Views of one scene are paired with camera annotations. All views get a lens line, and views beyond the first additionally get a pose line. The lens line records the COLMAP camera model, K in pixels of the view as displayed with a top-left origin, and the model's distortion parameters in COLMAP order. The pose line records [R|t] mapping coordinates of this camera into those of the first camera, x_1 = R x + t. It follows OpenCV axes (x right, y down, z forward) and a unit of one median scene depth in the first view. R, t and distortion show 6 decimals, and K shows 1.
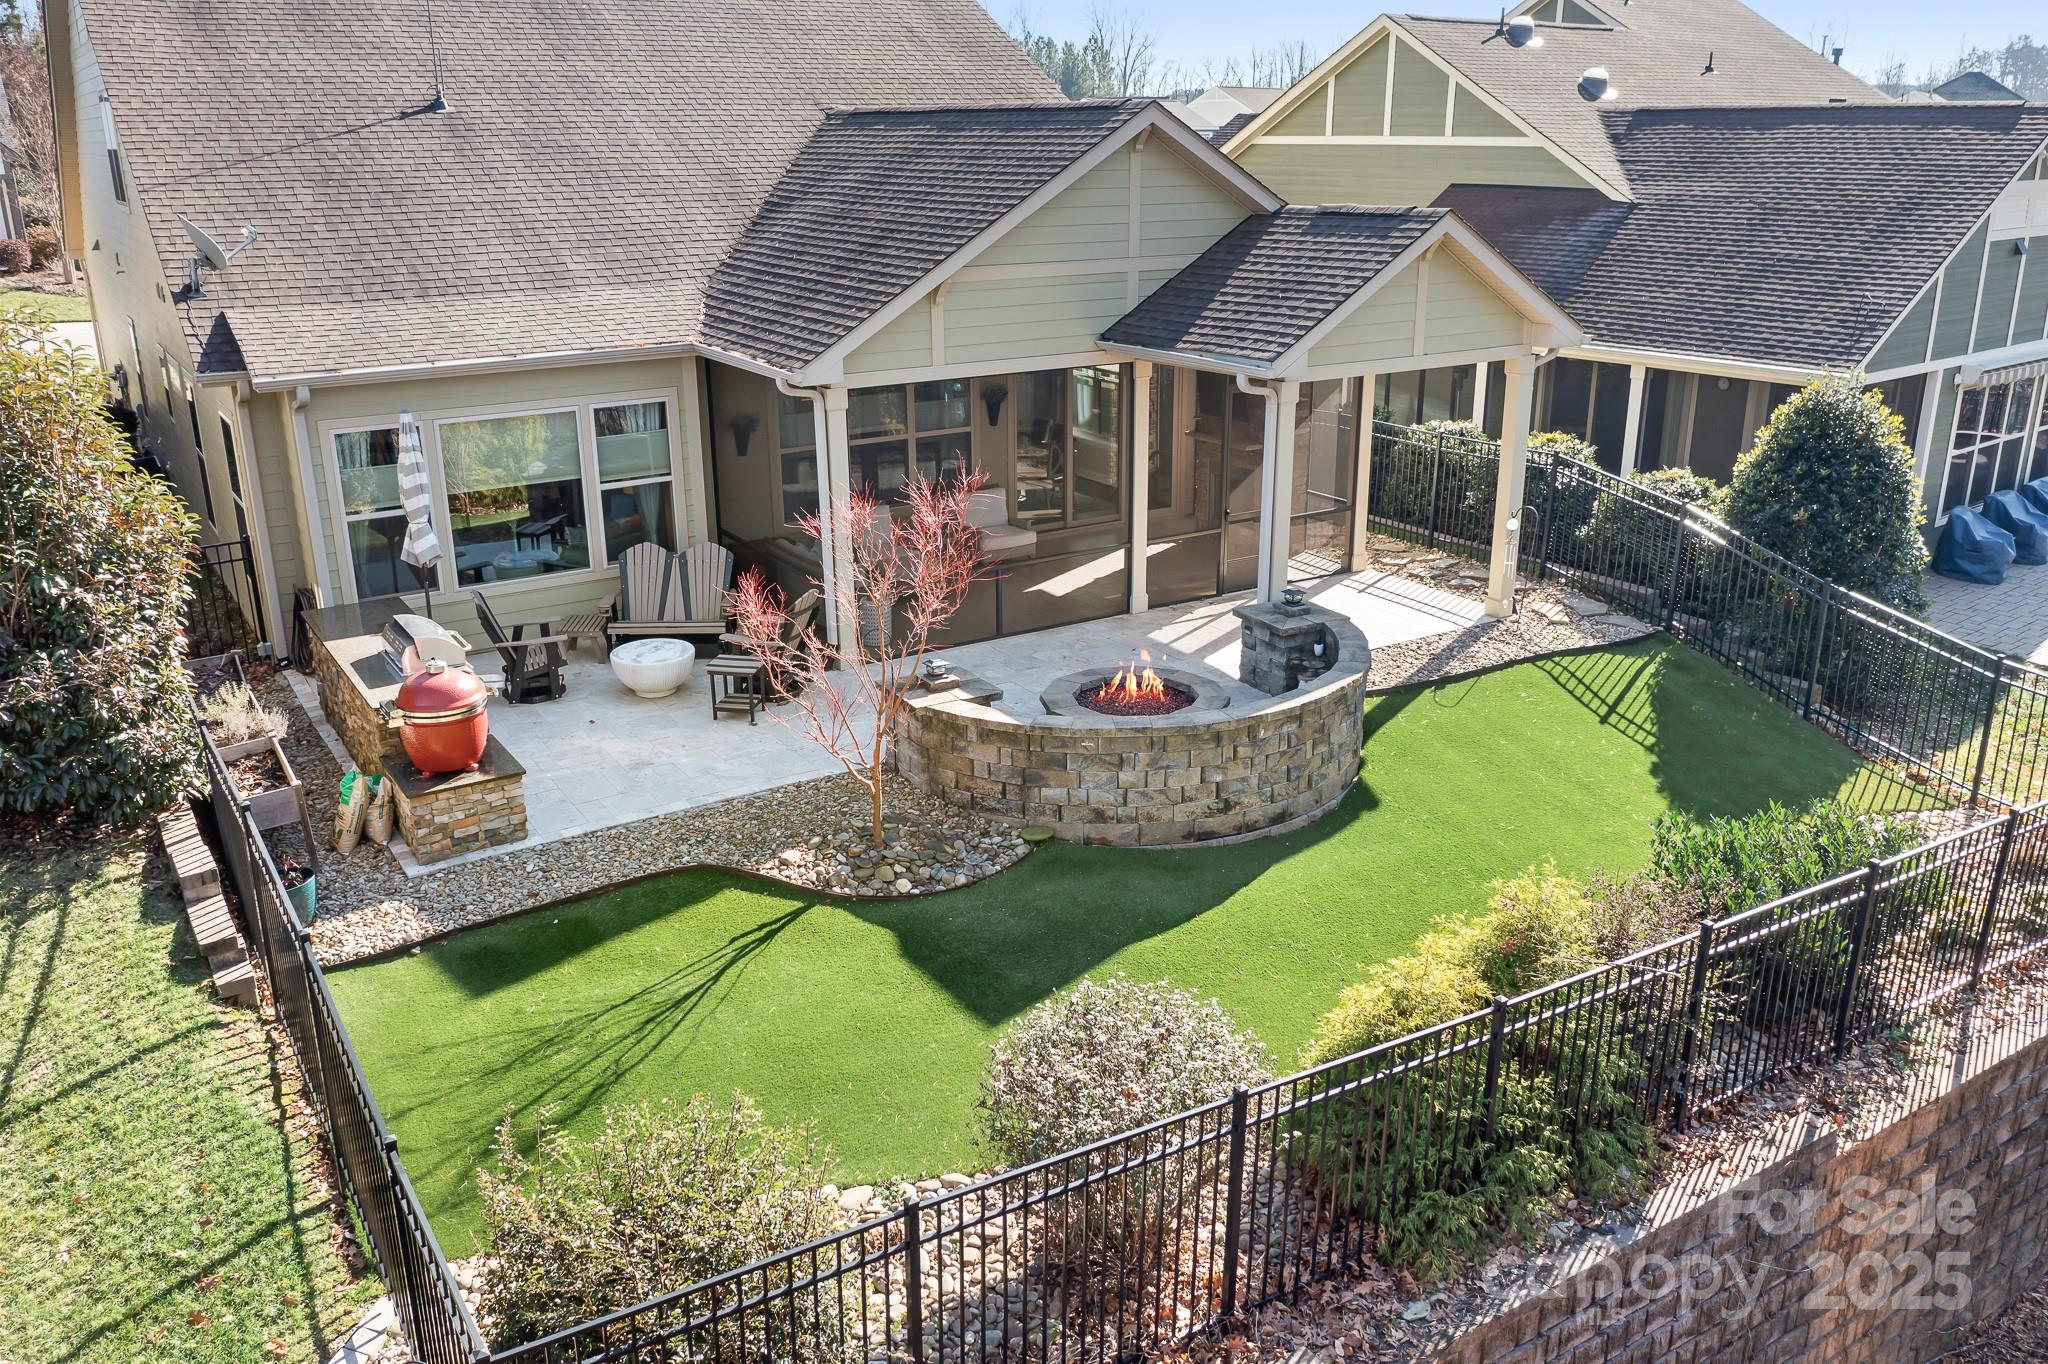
lens RADIAL K [[1649.2, 0, 1018.9], [0, 1649.2, 678.8], [0, 0, 1]] dist [-0.010496, -0.001886]
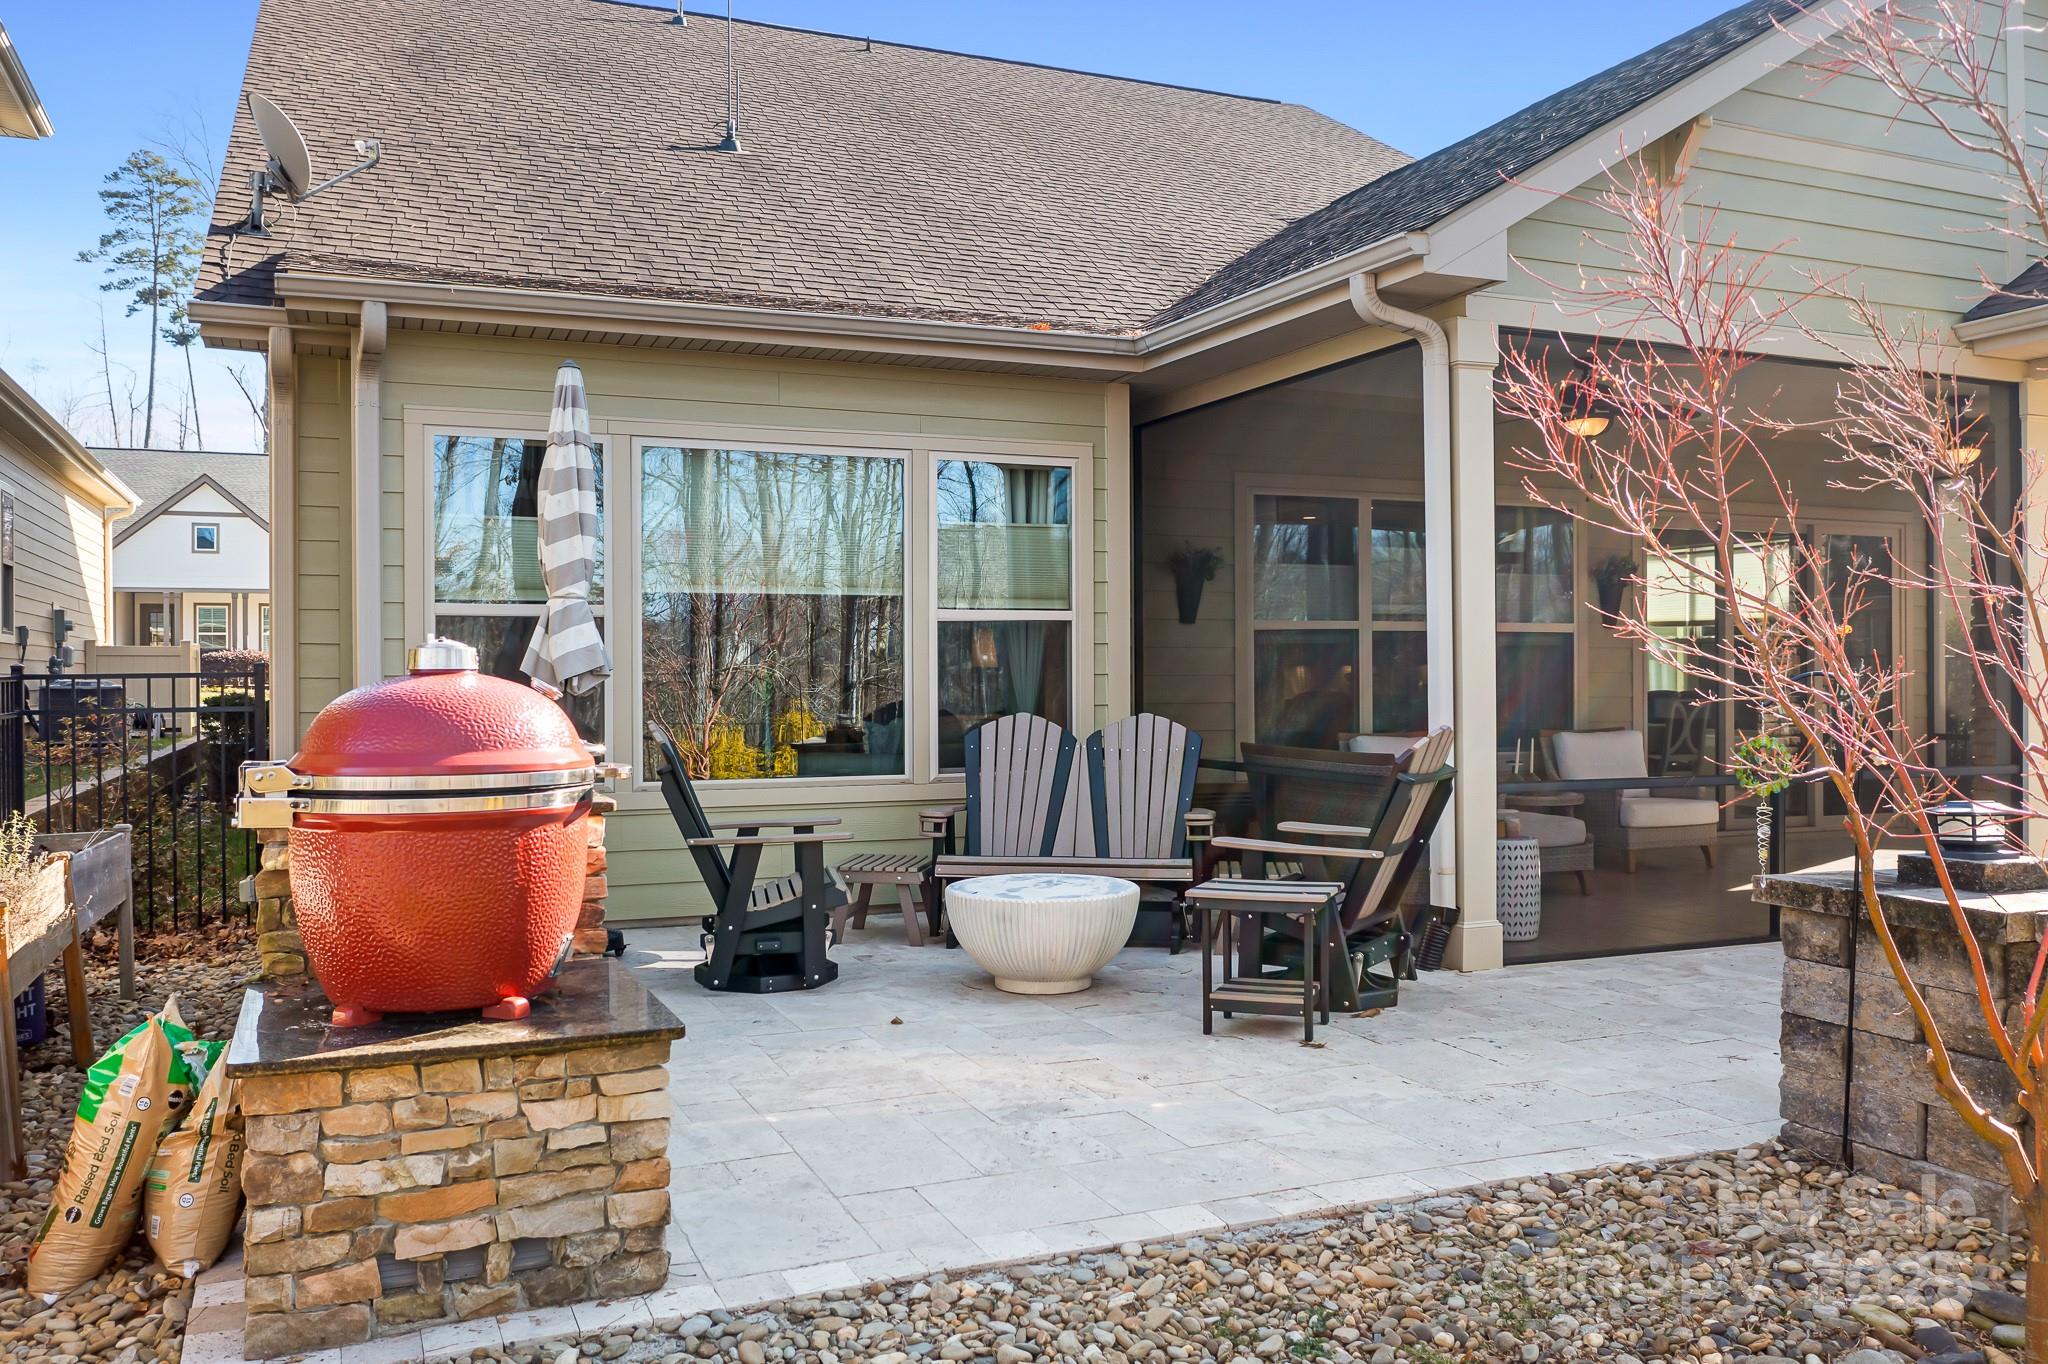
lens RADIAL K [[1649.2, 0, 1017.8], [0, 1649.2, 688.6], [0, 0, 1]] dist [-0.010496, -0.001886]
pose [[0.986053, 0.007507, -0.166262, -0.186711], [-0.059143, 0.949585, -0.307880, 0.079182], [0.155569, 0.313419, 0.936785, 0.688969]]
